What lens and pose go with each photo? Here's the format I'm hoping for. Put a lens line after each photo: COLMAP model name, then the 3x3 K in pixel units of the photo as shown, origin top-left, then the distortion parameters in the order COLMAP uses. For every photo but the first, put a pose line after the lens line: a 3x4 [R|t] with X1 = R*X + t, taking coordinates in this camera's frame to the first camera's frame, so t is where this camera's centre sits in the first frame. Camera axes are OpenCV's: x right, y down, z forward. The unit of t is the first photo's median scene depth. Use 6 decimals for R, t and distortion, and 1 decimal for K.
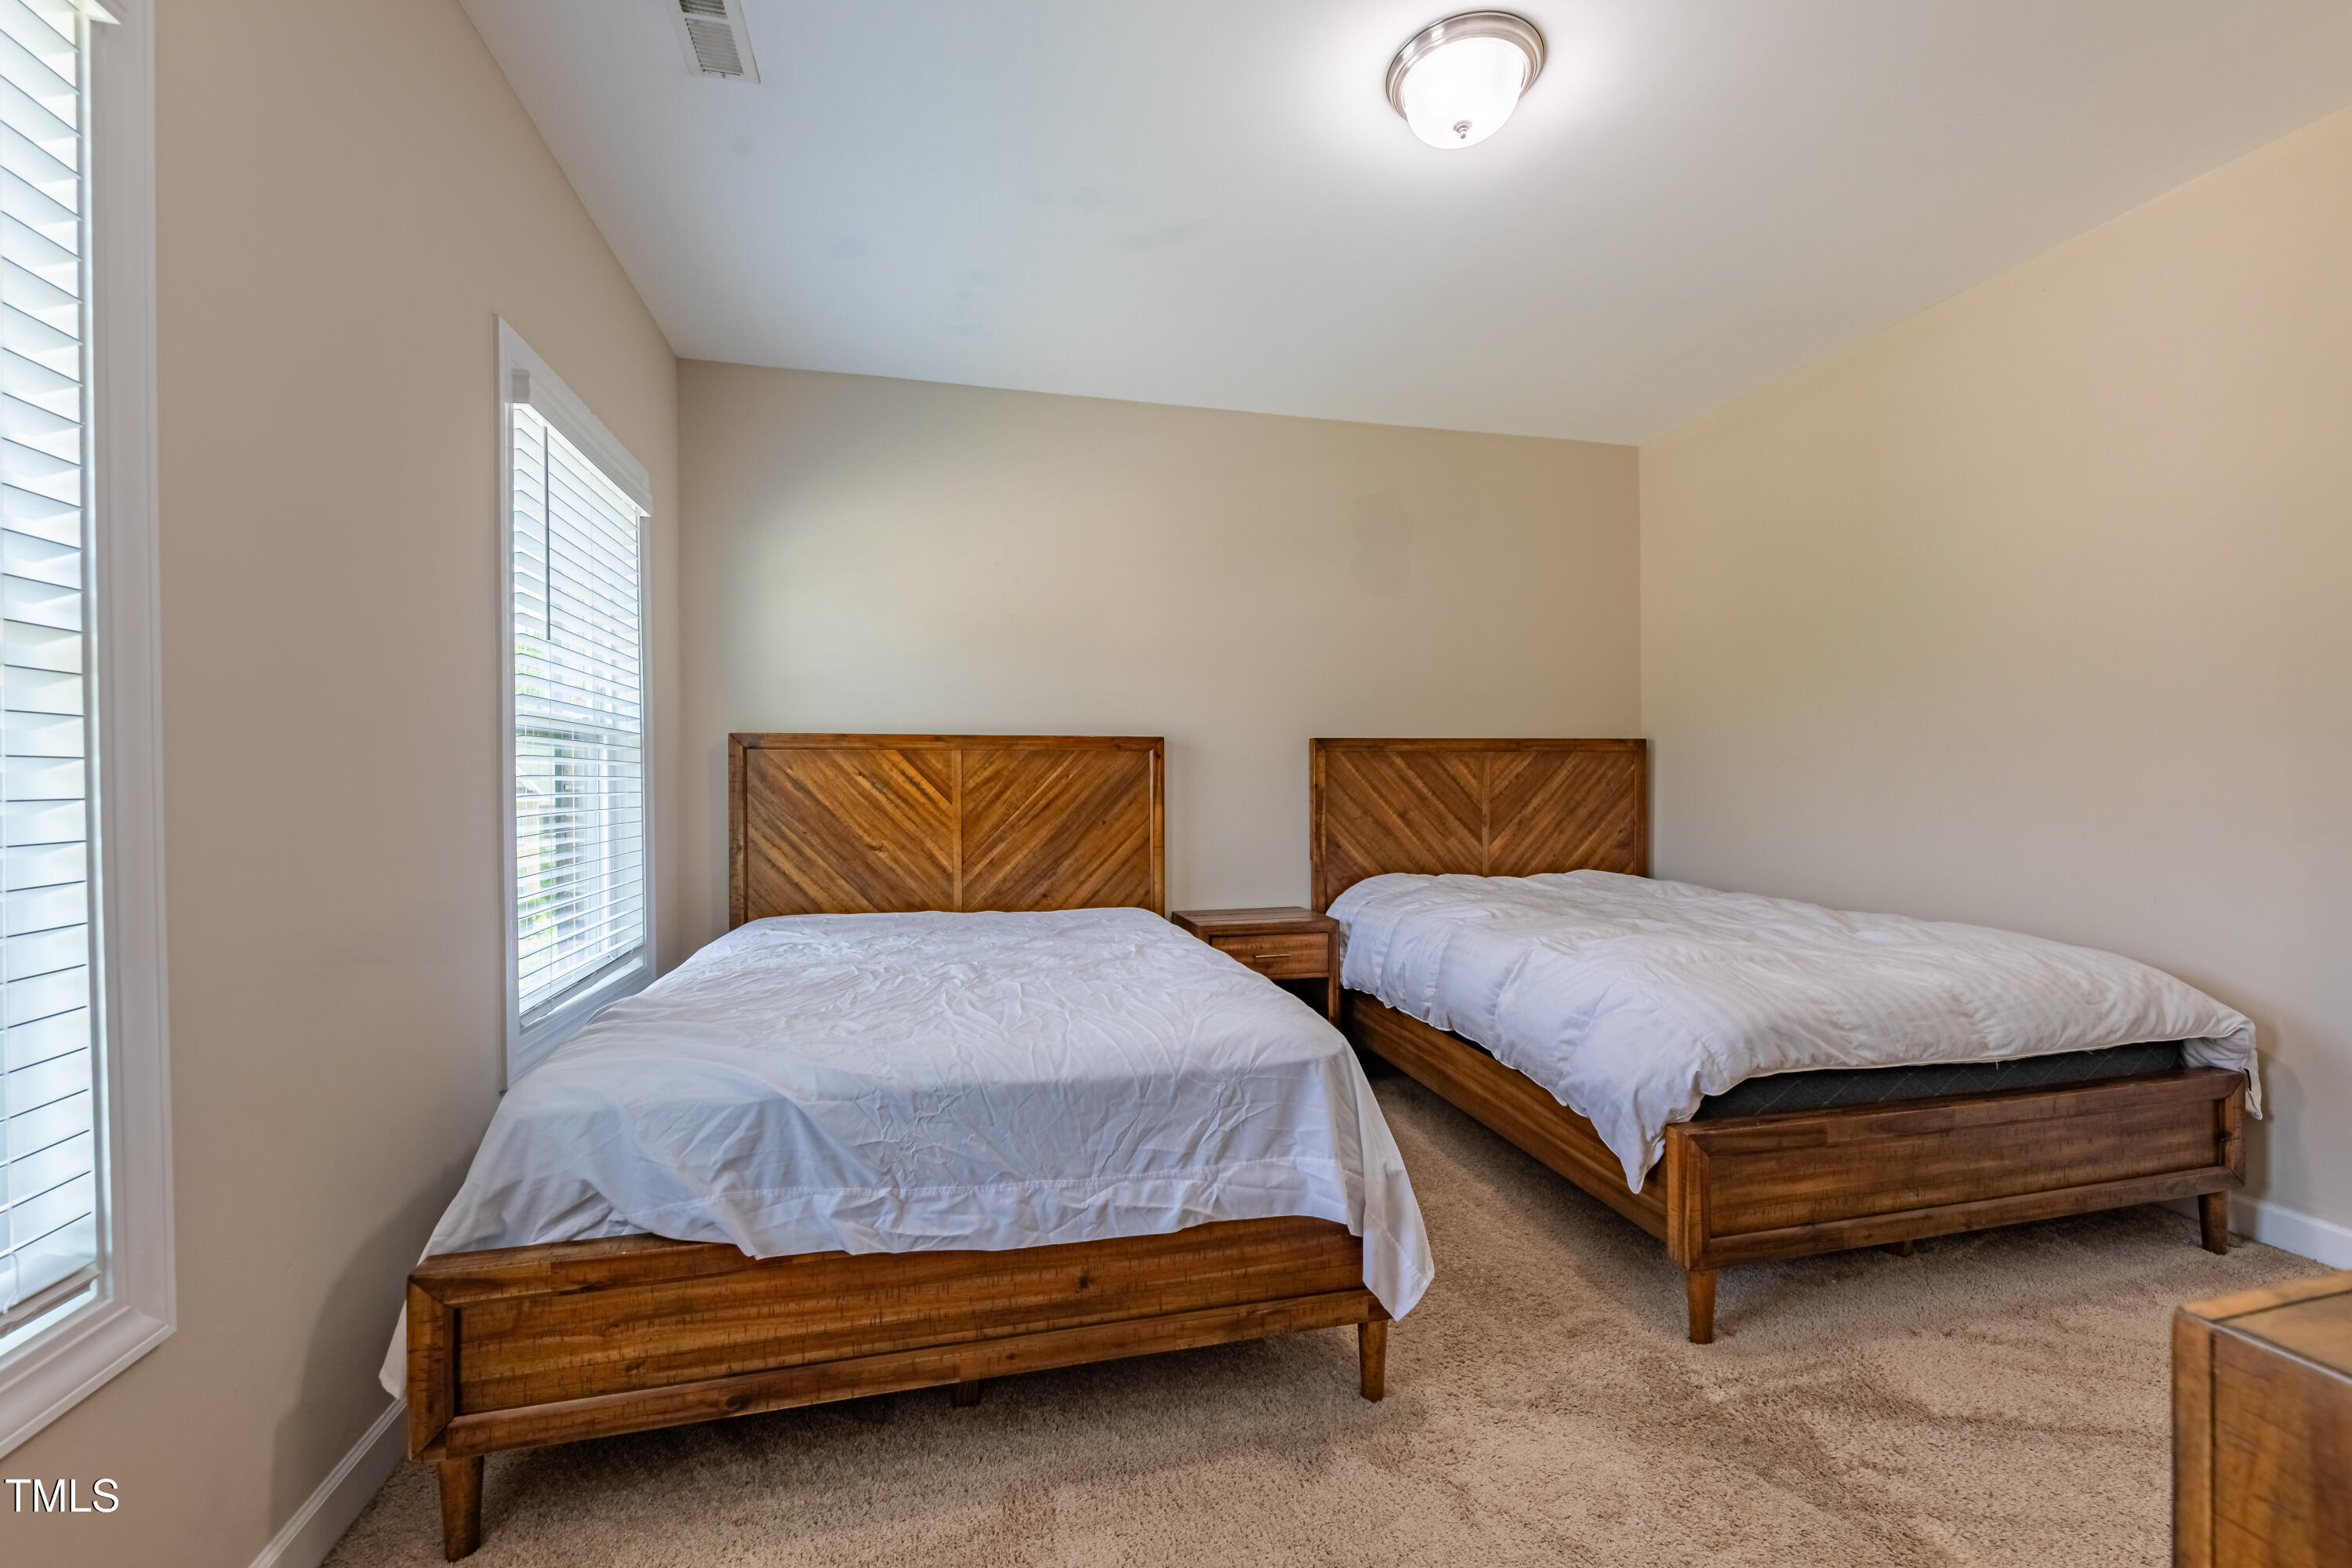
lens RADIAL K [[946.0, 0, 1170.6], [0, 946.0, 779.5], [0, 0, 1]] dist [0.008944, -0.004984]
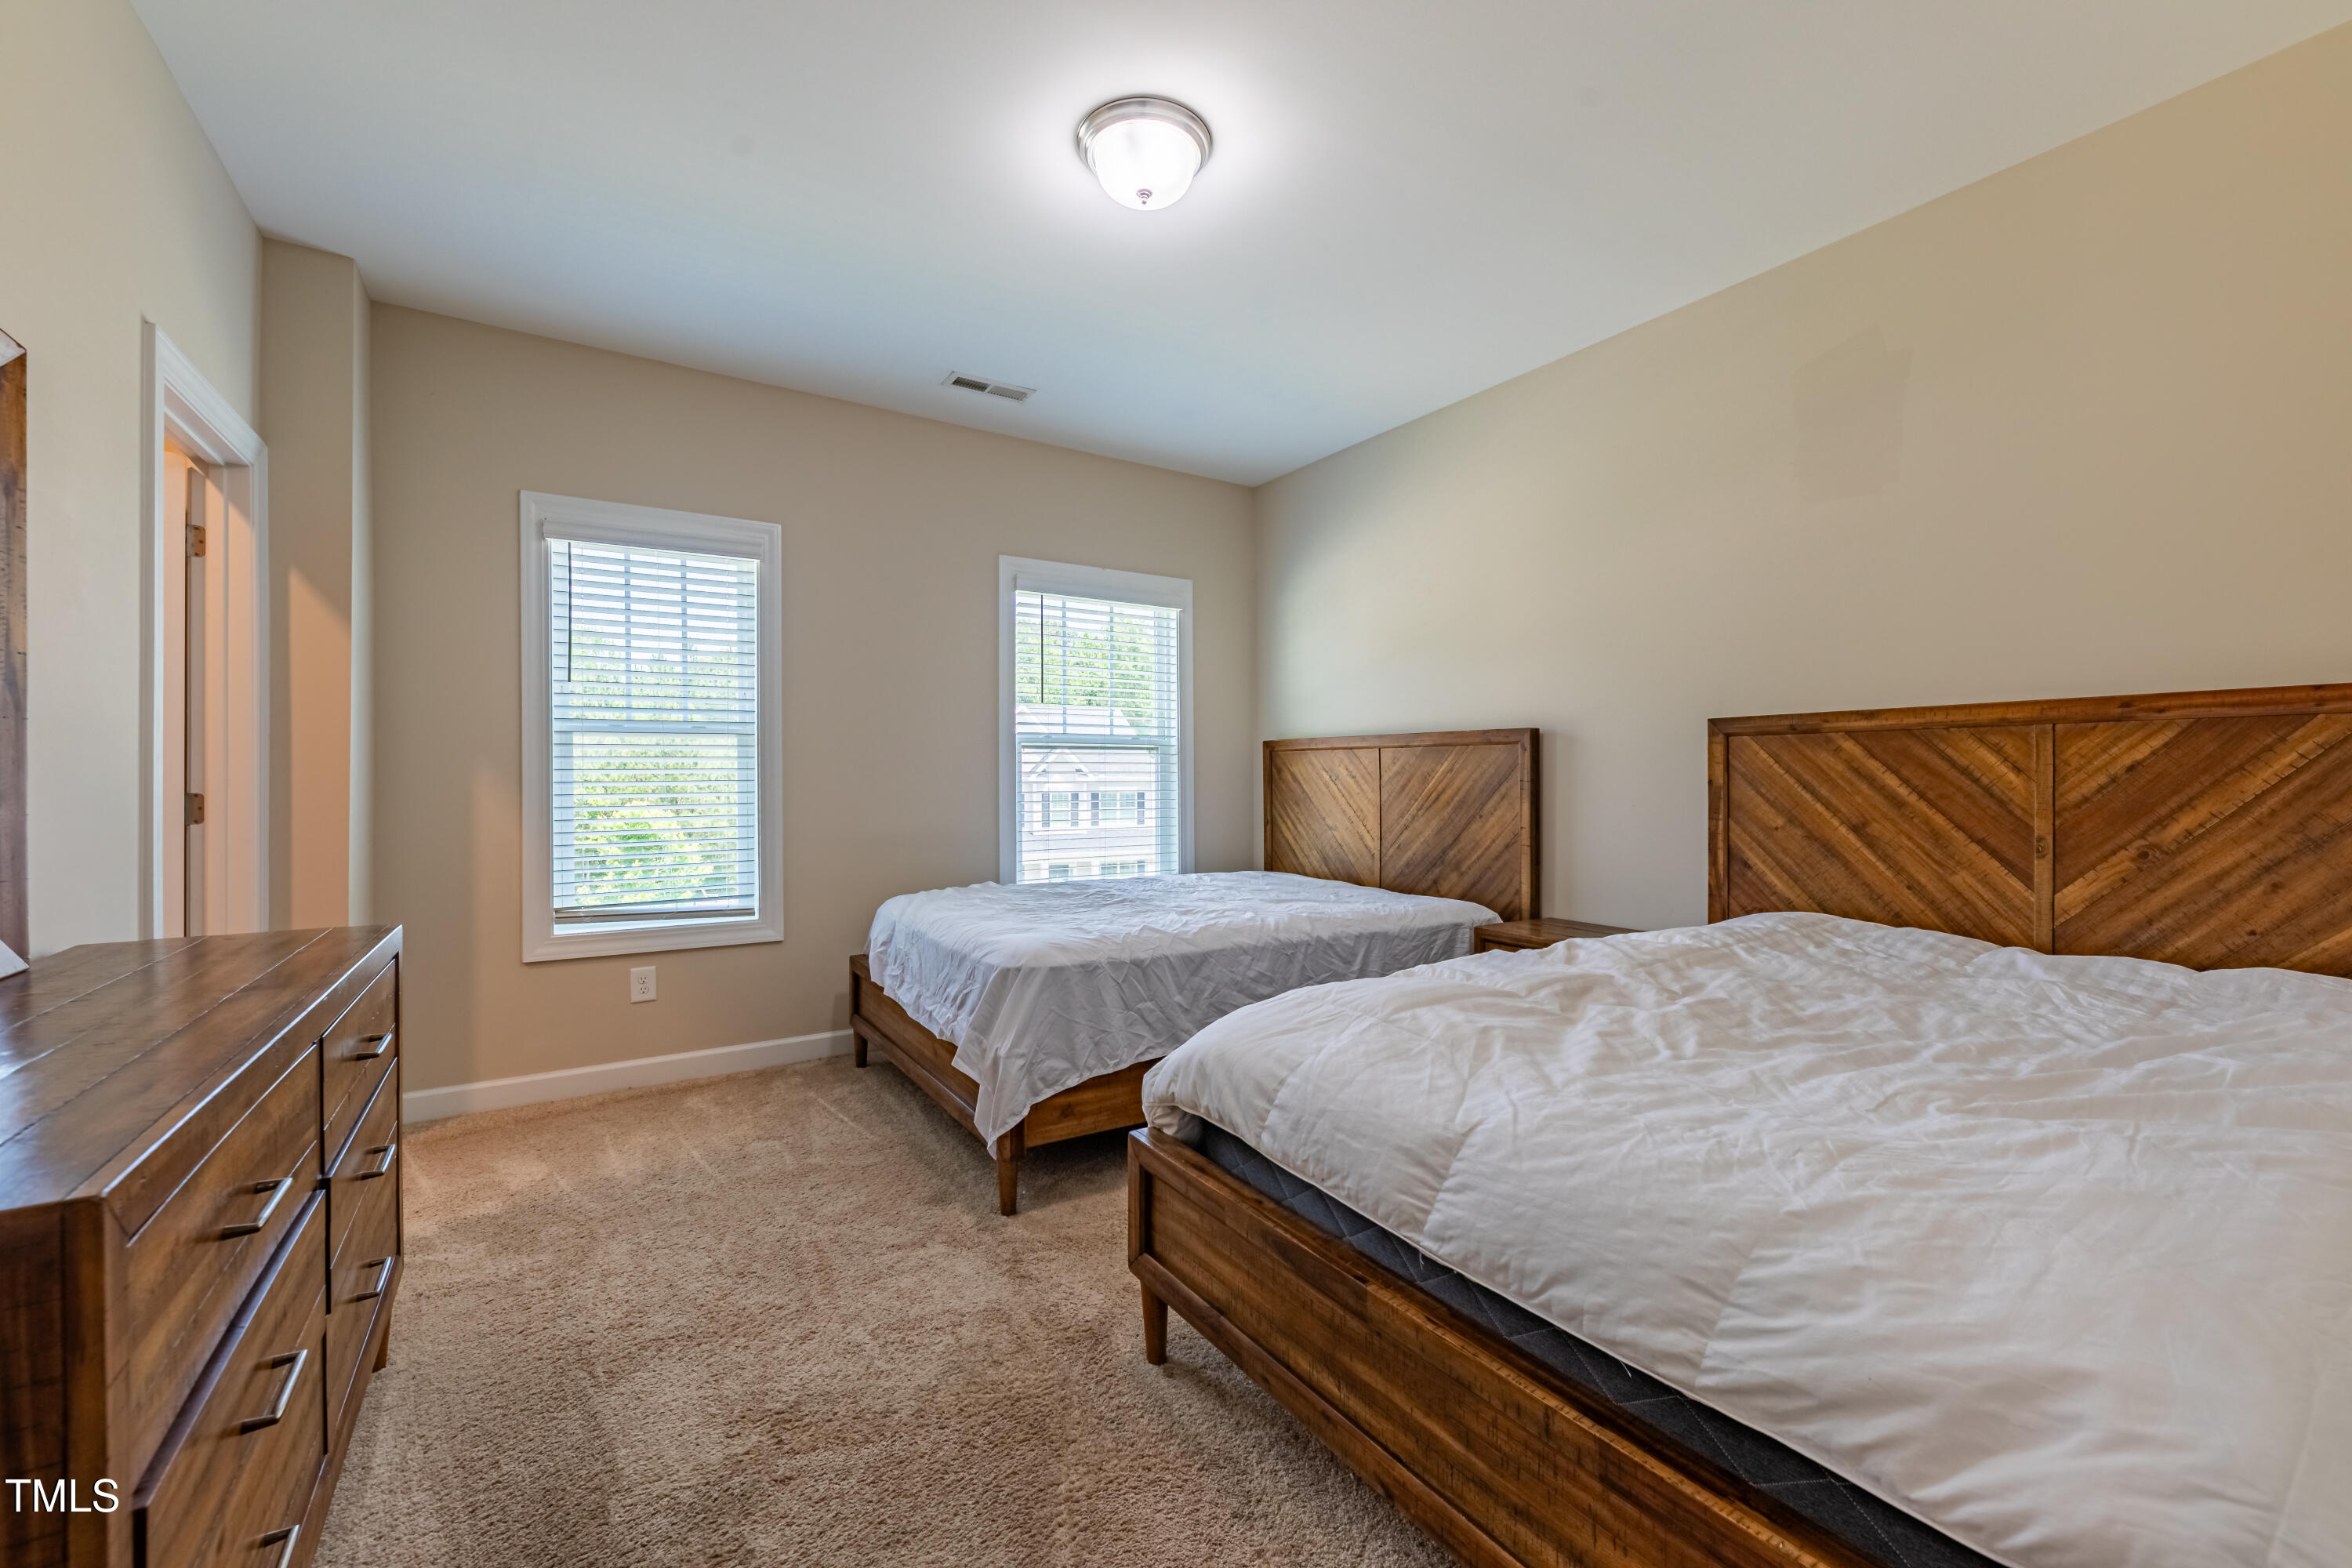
lens RADIAL K [[946.0, 0, 1170.6], [0, 946.0, 779.5], [0, 0, 1]] dist [0.008944, -0.004984]
pose [[0.320178, 0.007040, -0.947331, 0.714685], [0.002739, 0.999961, 0.008357, -0.002810], [0.947353, -0.005270, 0.320146, 0.344229]]
